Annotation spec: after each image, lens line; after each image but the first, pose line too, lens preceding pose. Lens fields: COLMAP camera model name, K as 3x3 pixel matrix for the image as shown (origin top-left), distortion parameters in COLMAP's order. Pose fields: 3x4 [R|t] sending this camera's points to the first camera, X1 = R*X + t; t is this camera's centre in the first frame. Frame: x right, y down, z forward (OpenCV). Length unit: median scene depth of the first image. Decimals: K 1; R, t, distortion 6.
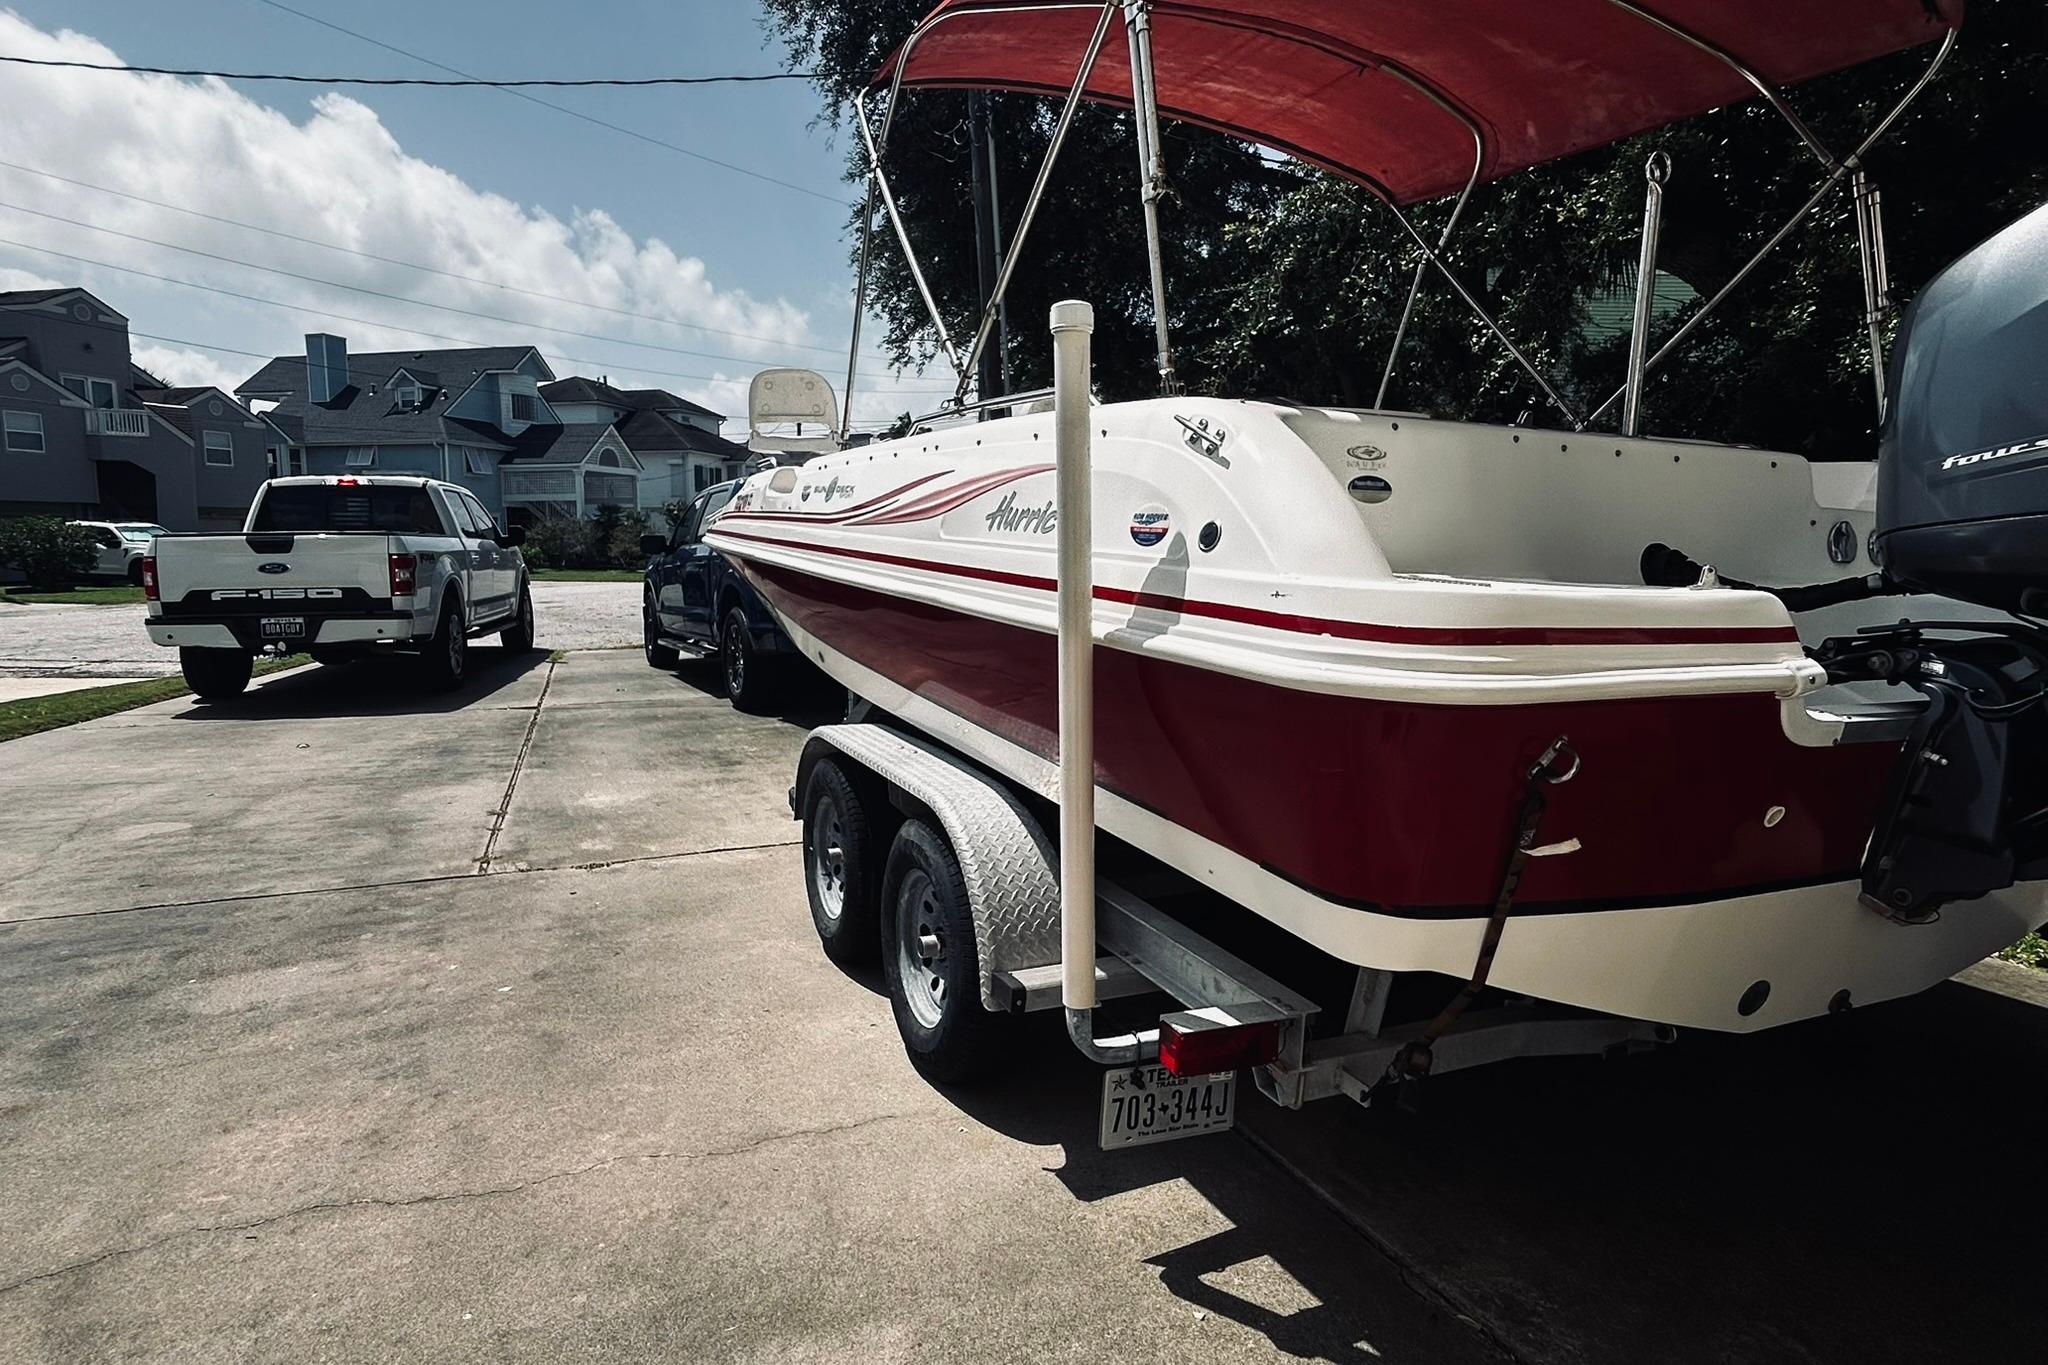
lens RADIAL K [[1142.8, 0, 1017.6], [0, 1142.8, 680.1], [0, 0, 1]] dist [-0.002458, 0.000795]
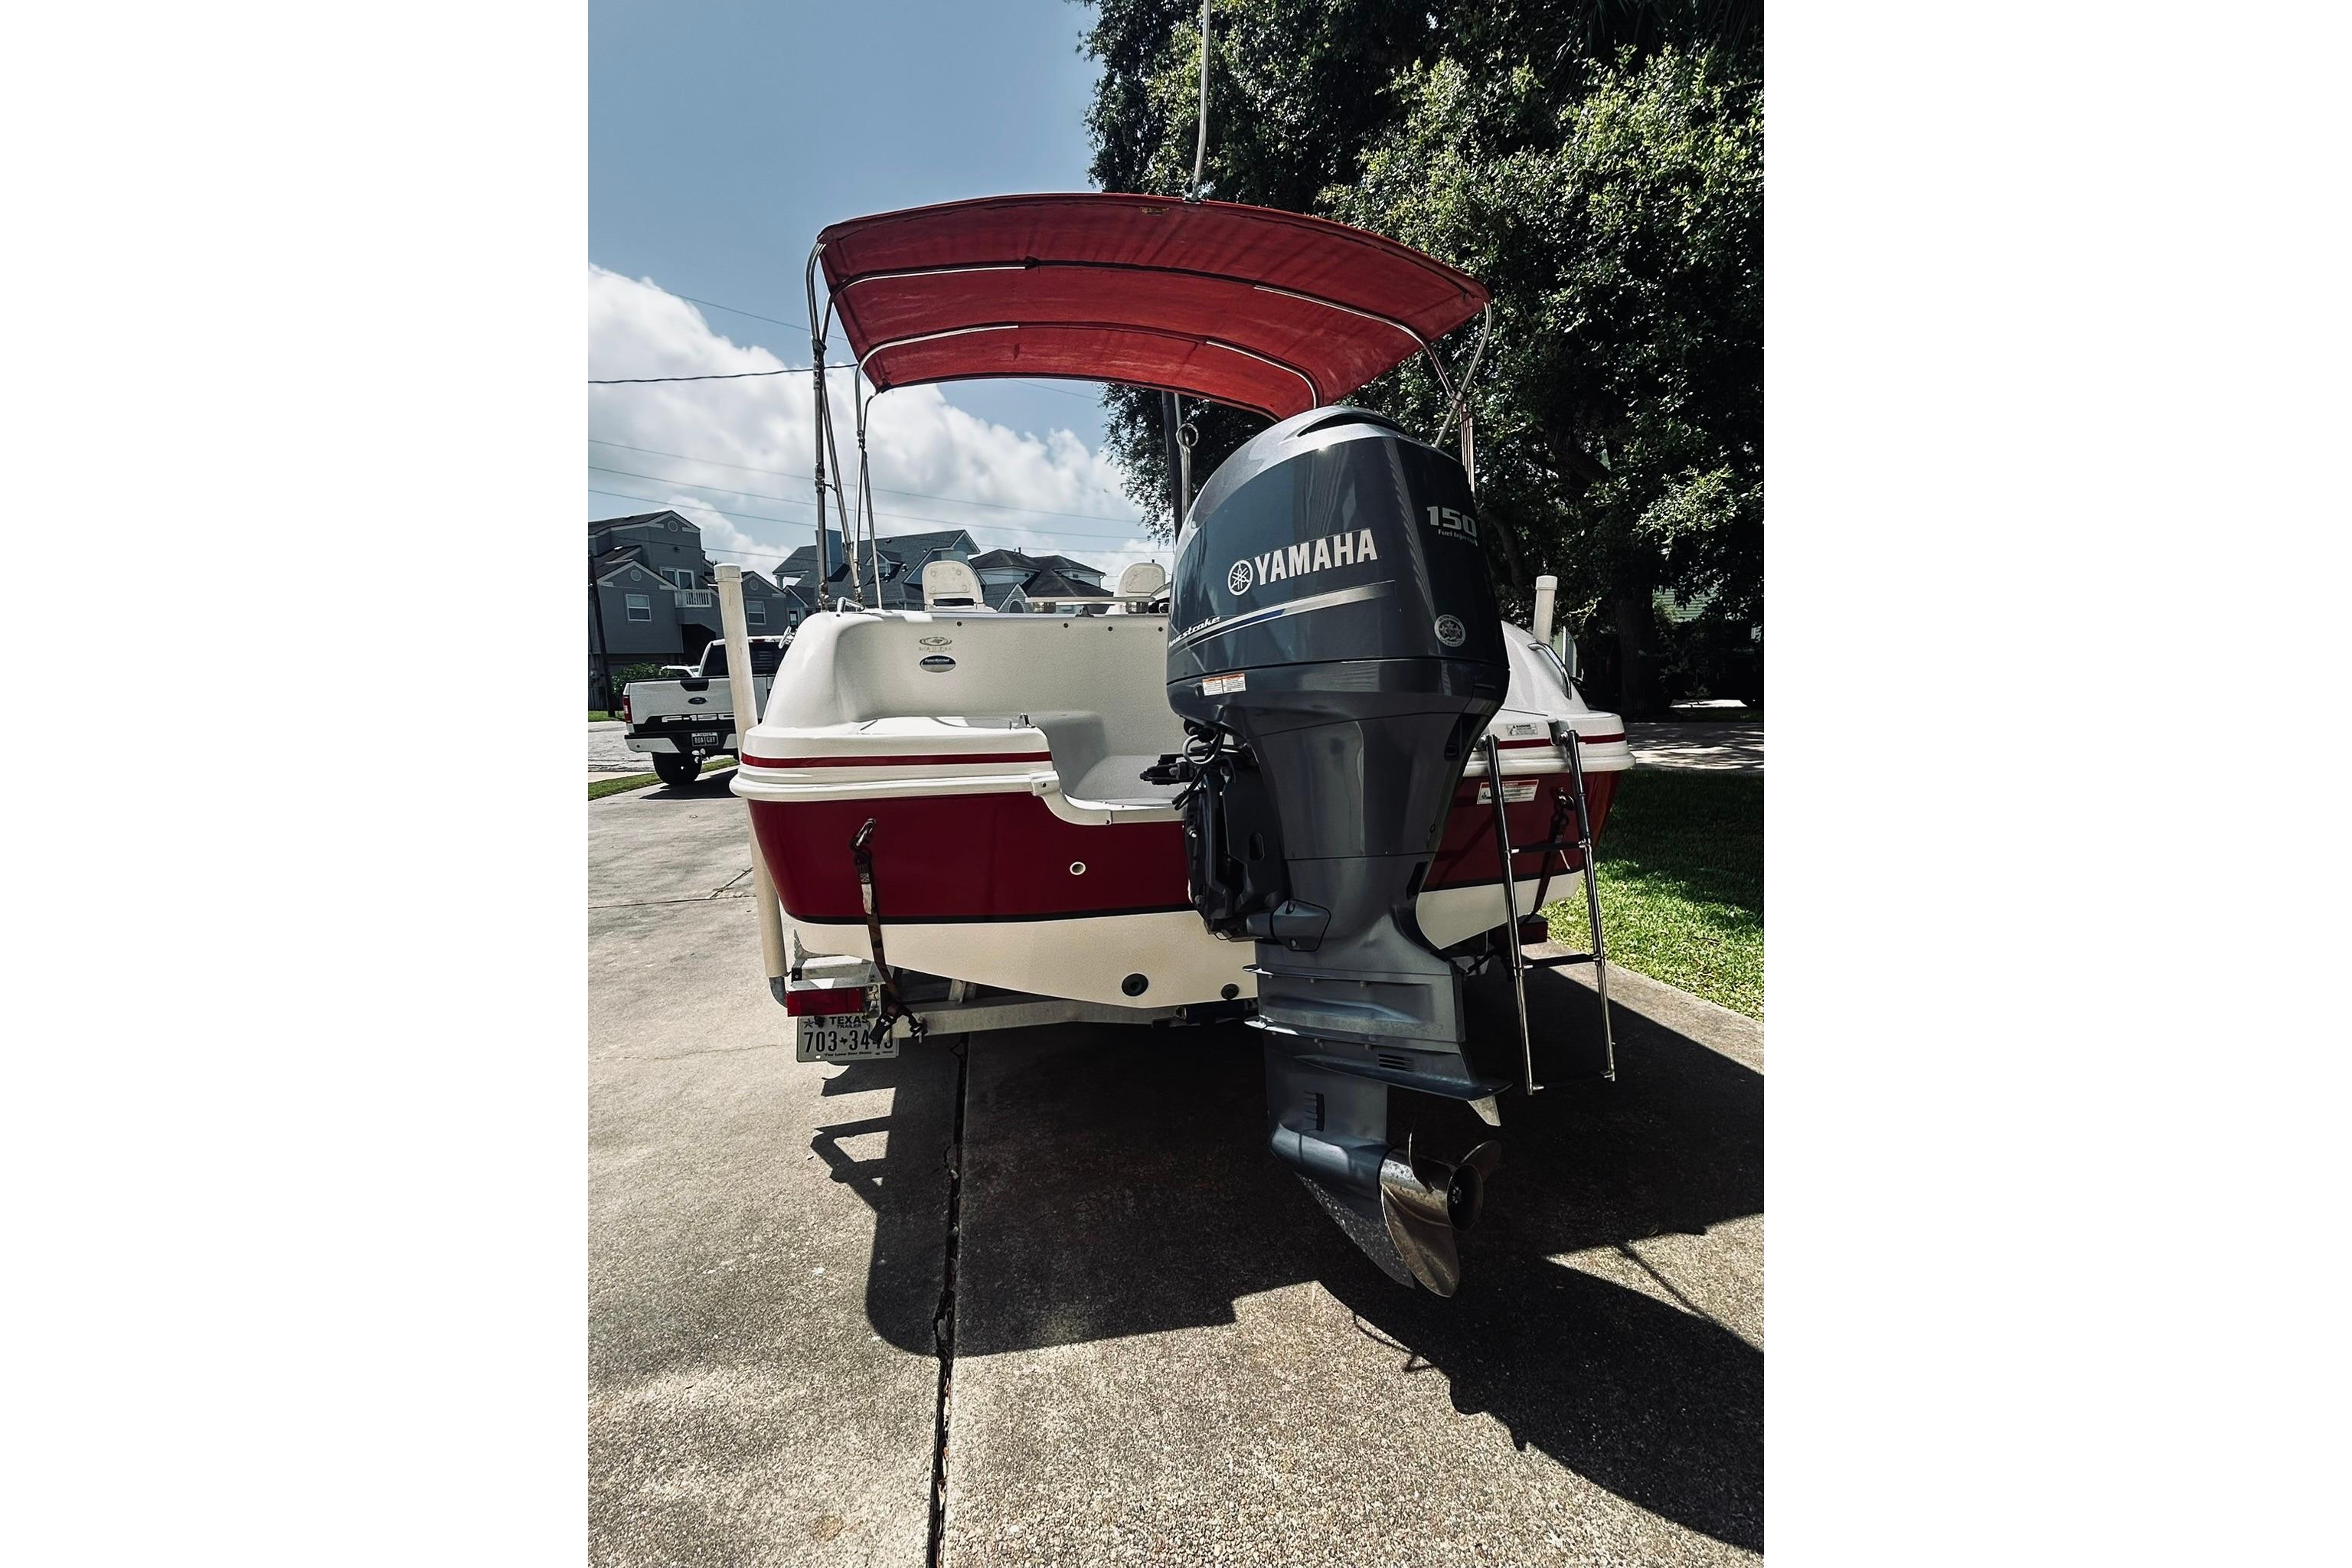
lens RADIAL K [[877.2, 0, 1177.3], [0, 877.2, 777.3], [0, 0, 1]] dist [-0.002223, -0.000047]
pose [[0.981627, -0.005357, -0.190736, 0.204719], [0.007825, 0.999895, 0.012188, -0.004448], [0.190651, -0.013456, 0.981566, -0.036226]]
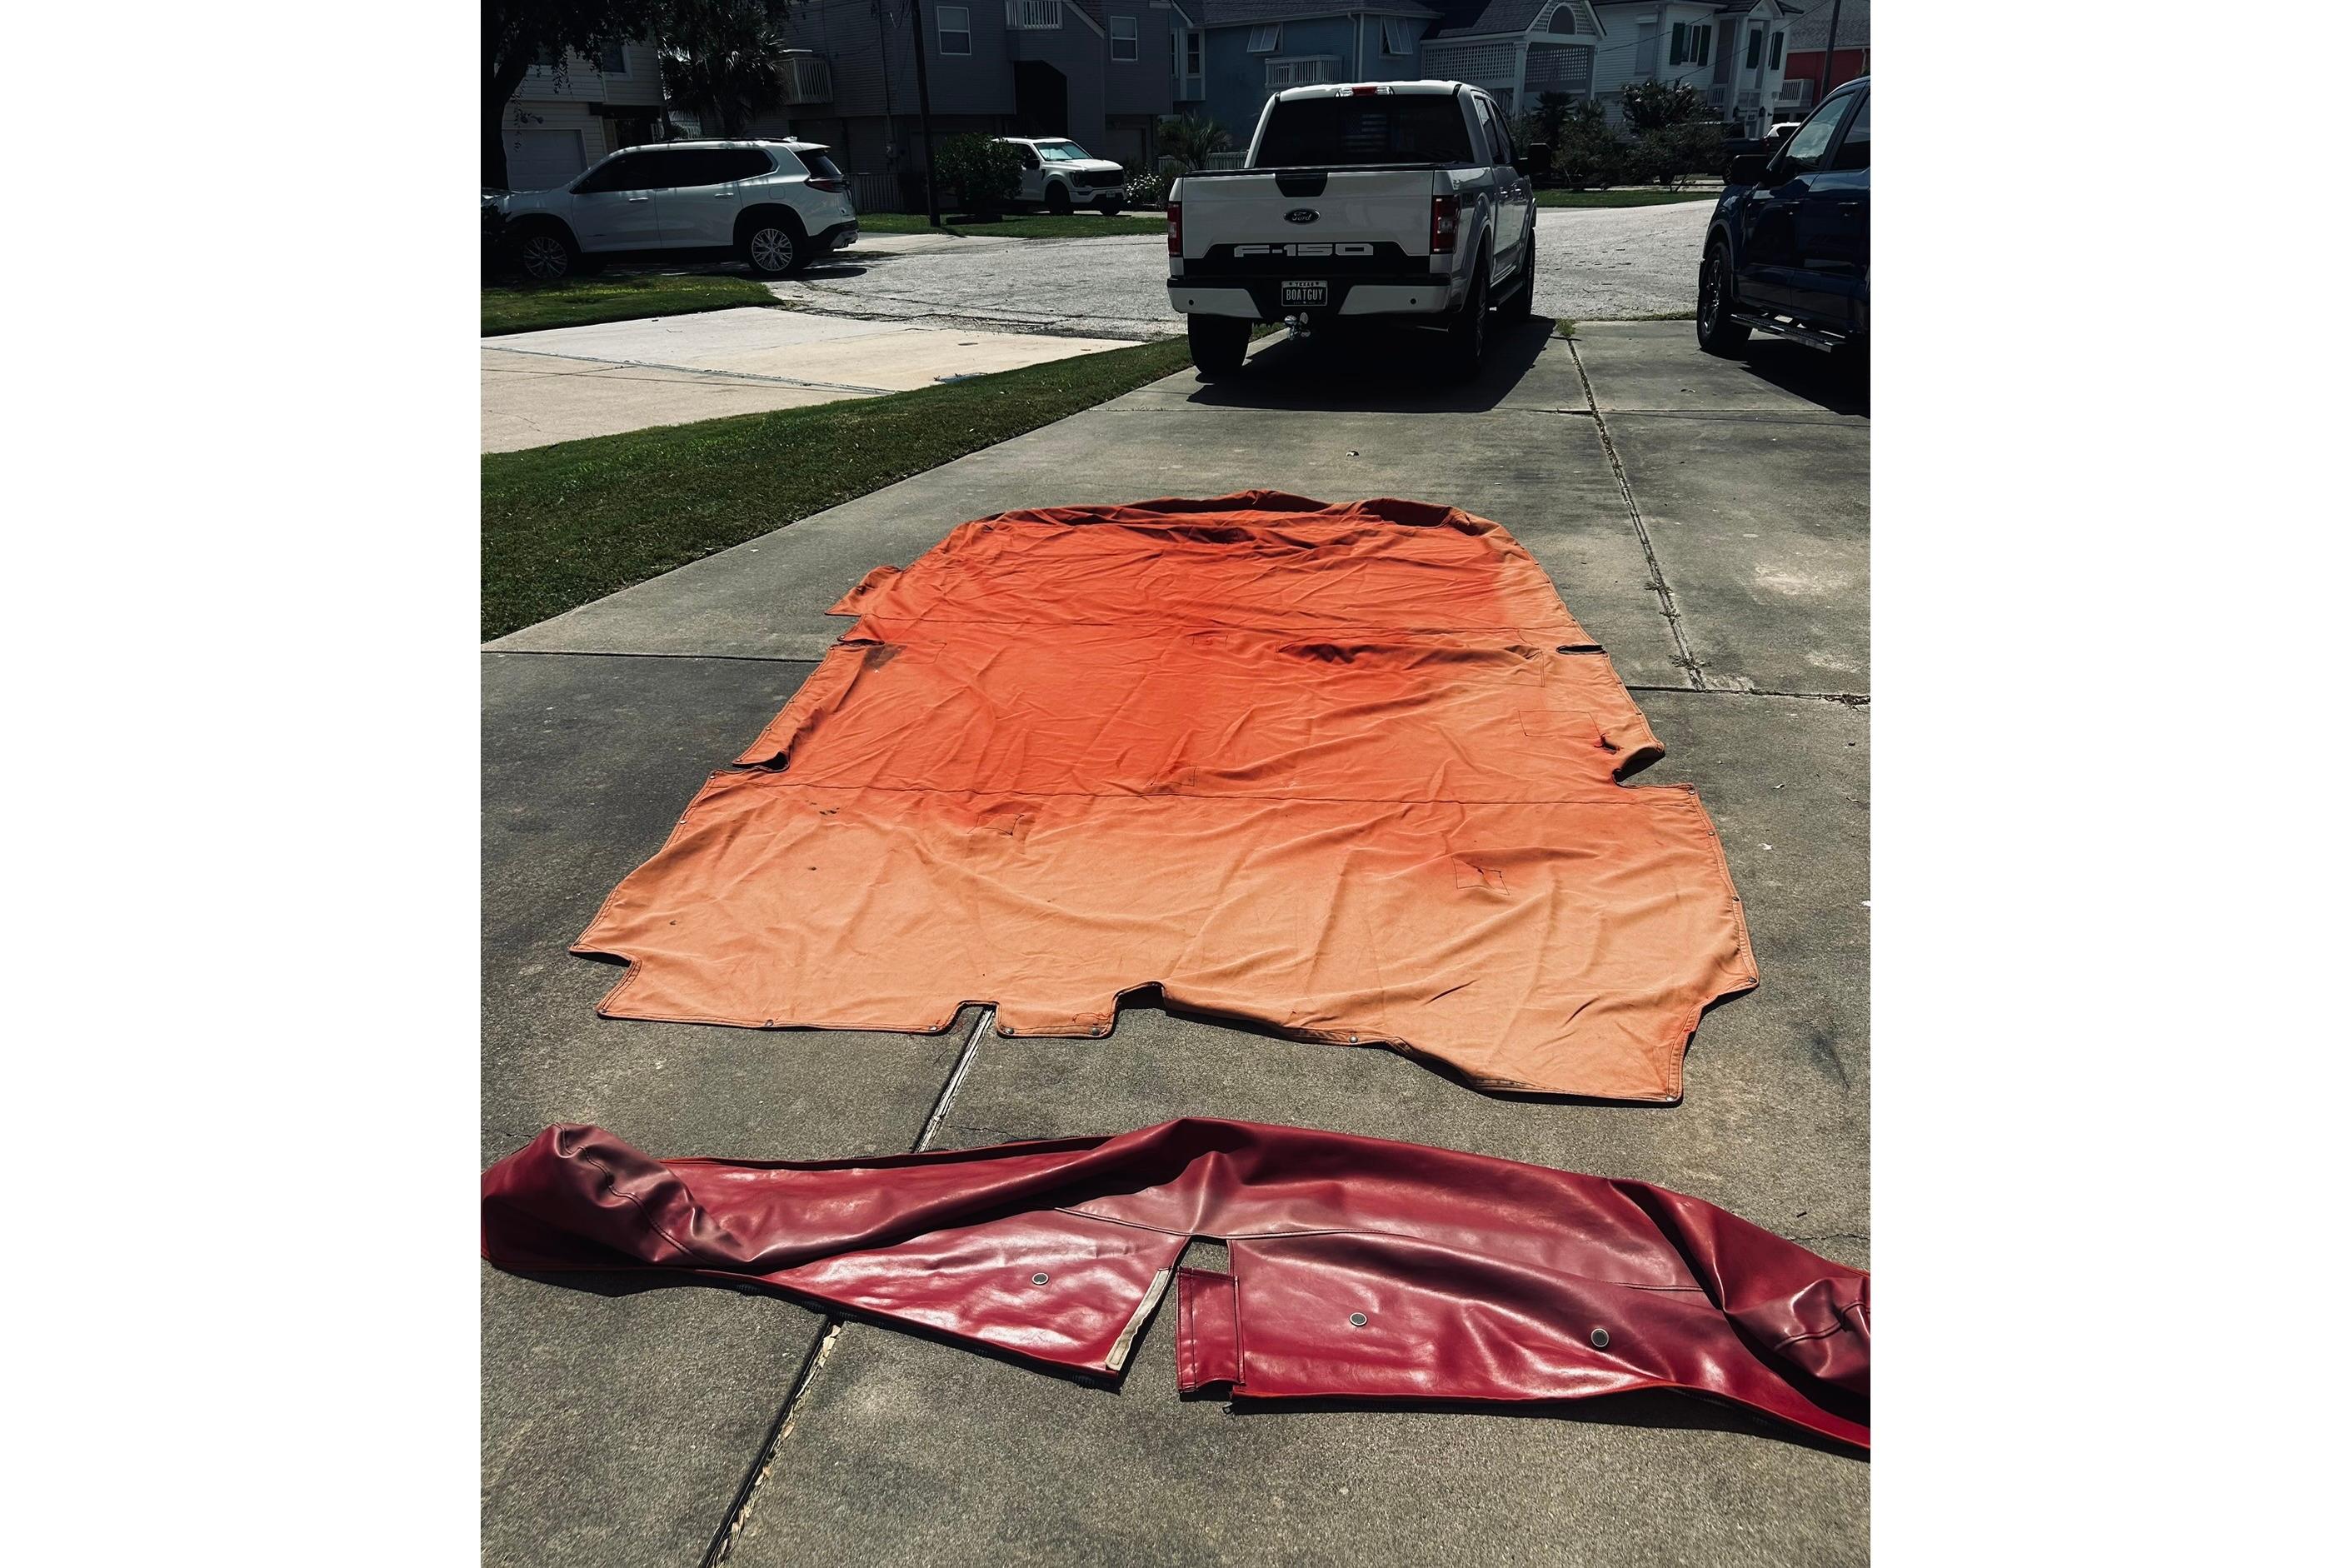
lens RADIAL K [[1447.0, 0, 1176.0], [0, 1447.0, 784.0], [0, 0, 1]] dist [0.005344, 0.001141]
pose [[0.850913, 0.193726, -0.488280, -0.144865], [-0.041671, 0.951478, 0.304882, -0.023846], [0.523651, -0.239081, 0.817698, 0.013701]]
